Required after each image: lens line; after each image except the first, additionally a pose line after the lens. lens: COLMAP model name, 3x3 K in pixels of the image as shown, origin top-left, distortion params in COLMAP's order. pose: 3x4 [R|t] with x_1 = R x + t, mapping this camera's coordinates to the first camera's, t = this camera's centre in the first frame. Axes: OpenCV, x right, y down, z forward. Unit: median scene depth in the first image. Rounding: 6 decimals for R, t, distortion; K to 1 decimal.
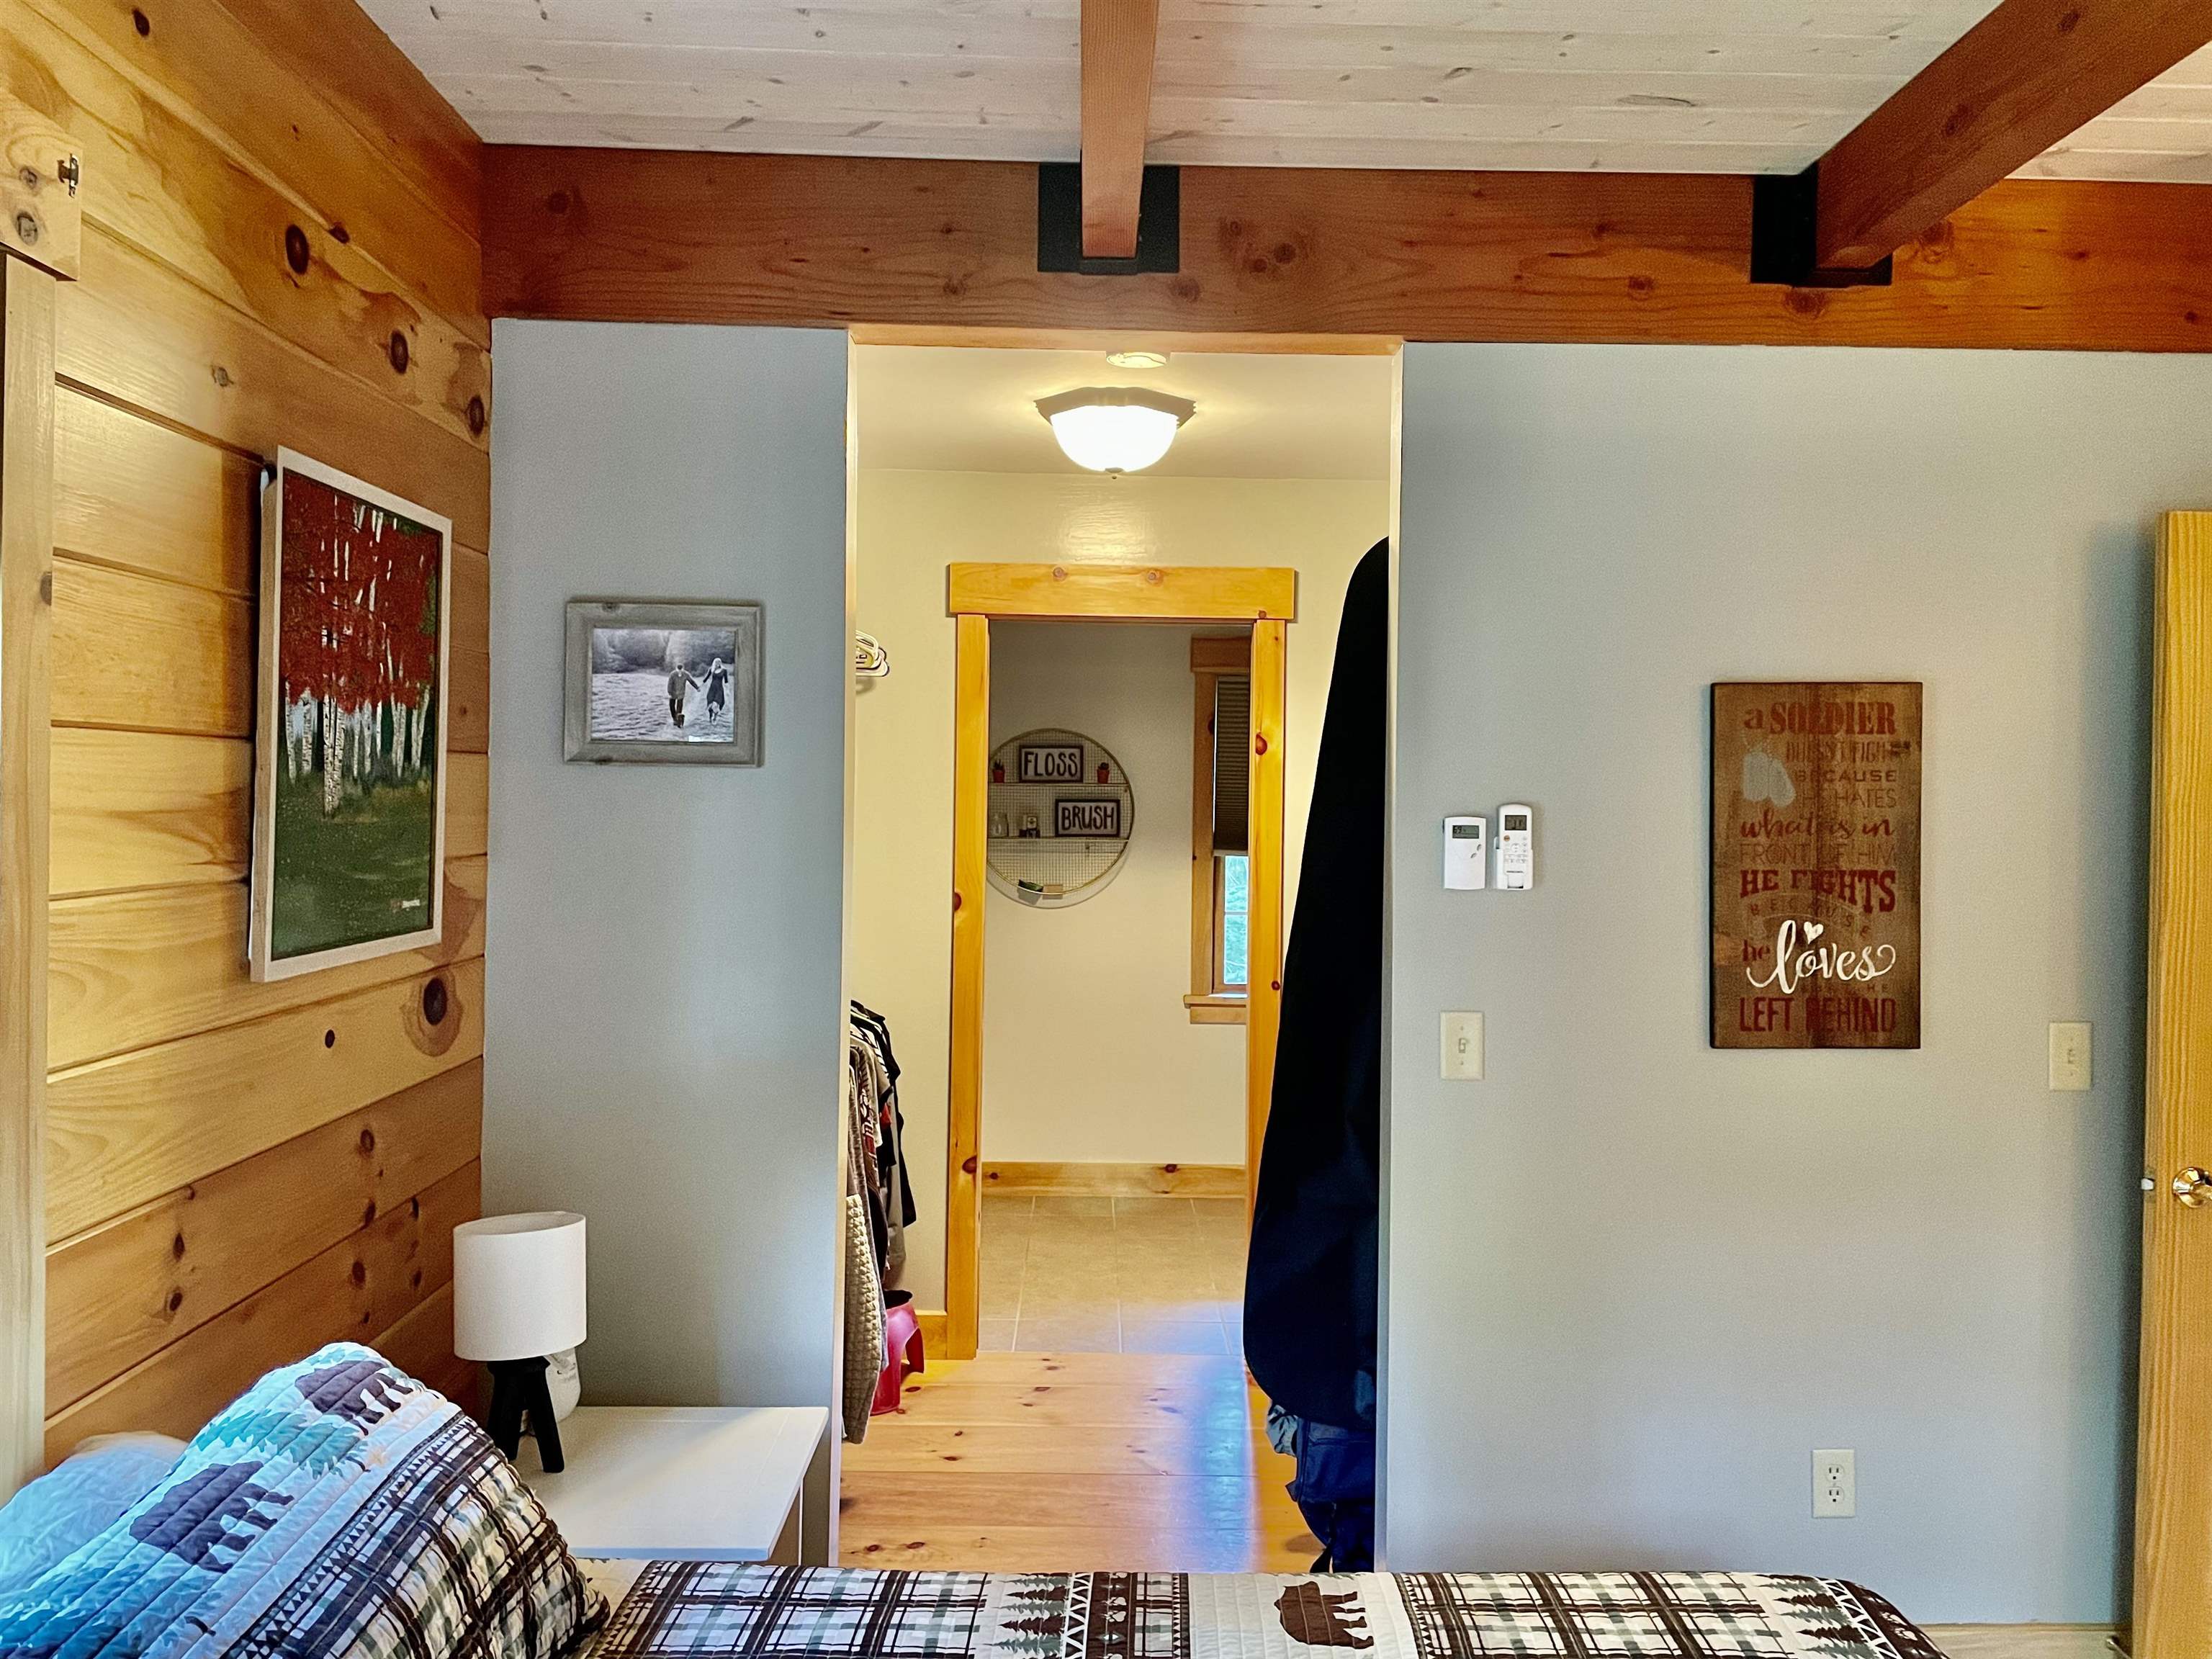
lens RADIAL K [[1679.2, 0, 1118.0], [0, 1679.2, 813.6], [0, 0, 1]] dist [0.080287, -0.100976]
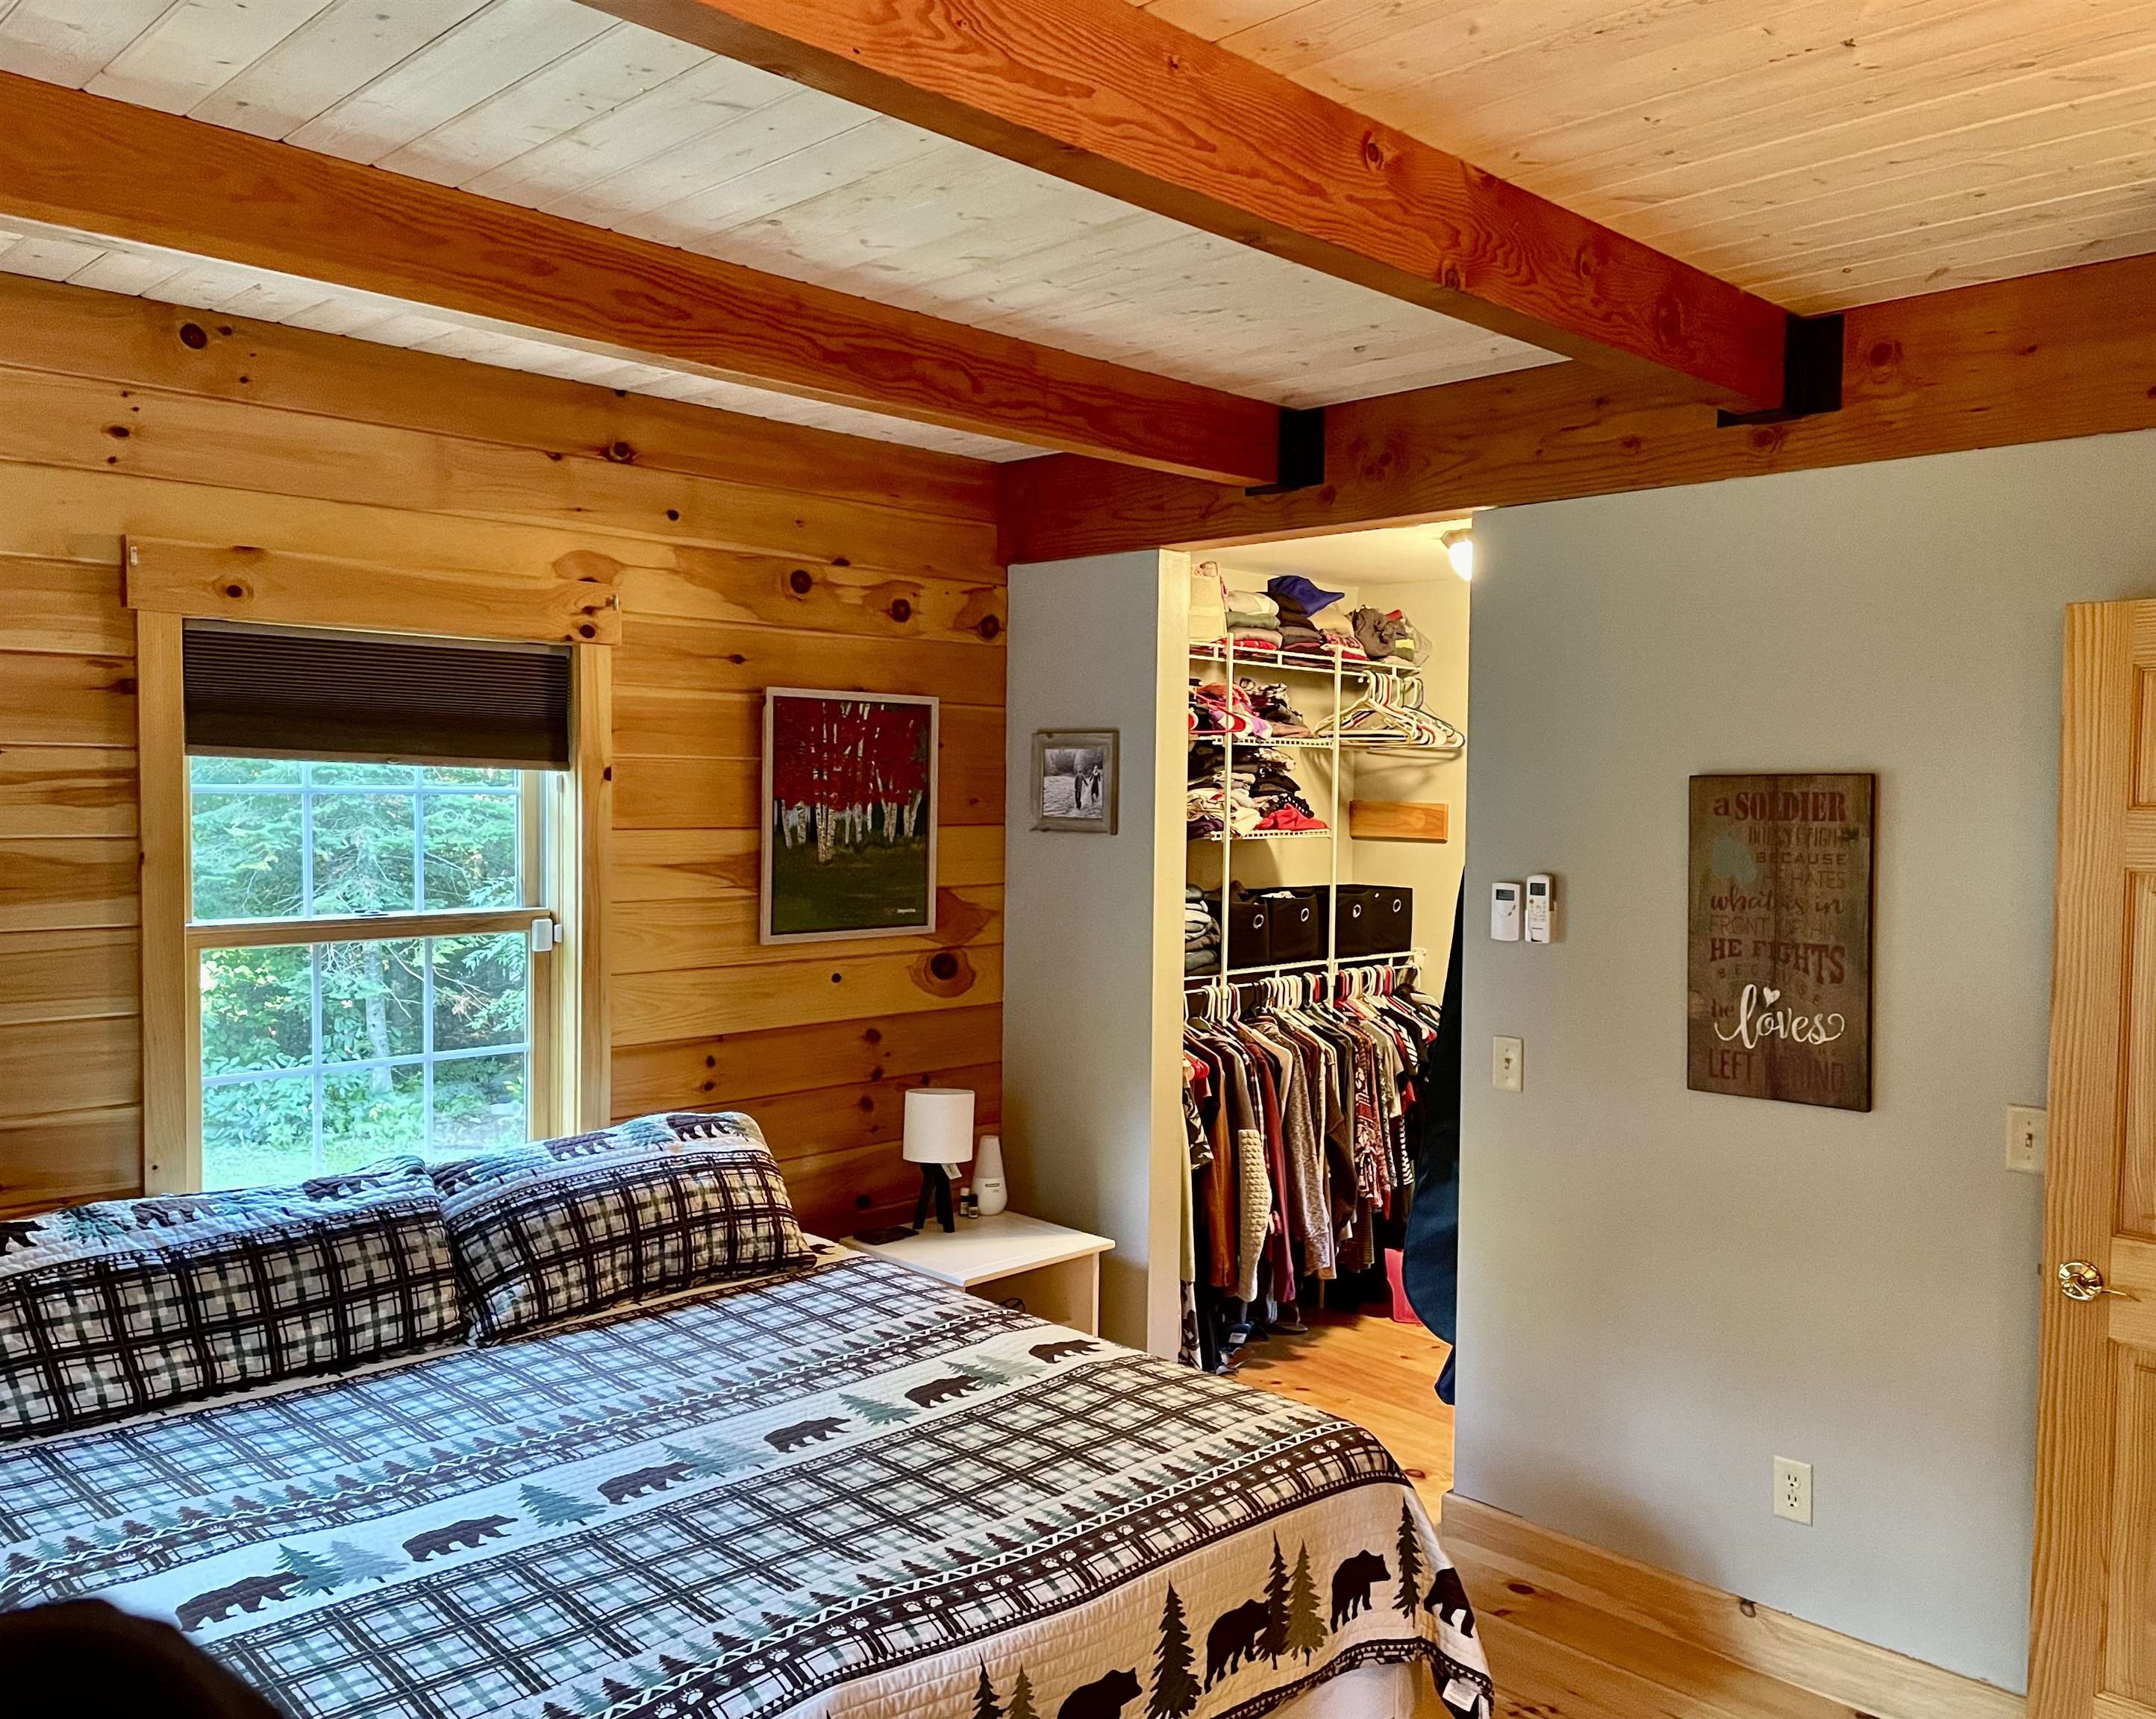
lens RADIAL K [[1719.2, 0, 1082.1], [0, 1719.2, 863.9], [0, 0, 1]] dist [0.037384, -0.008740]
pose [[0.687438, 0.027706, -0.725714, 0.925623], [-0.010122, 0.999540, 0.028572, -0.046162], [0.726172, -0.012296, 0.687403, -0.117485]]
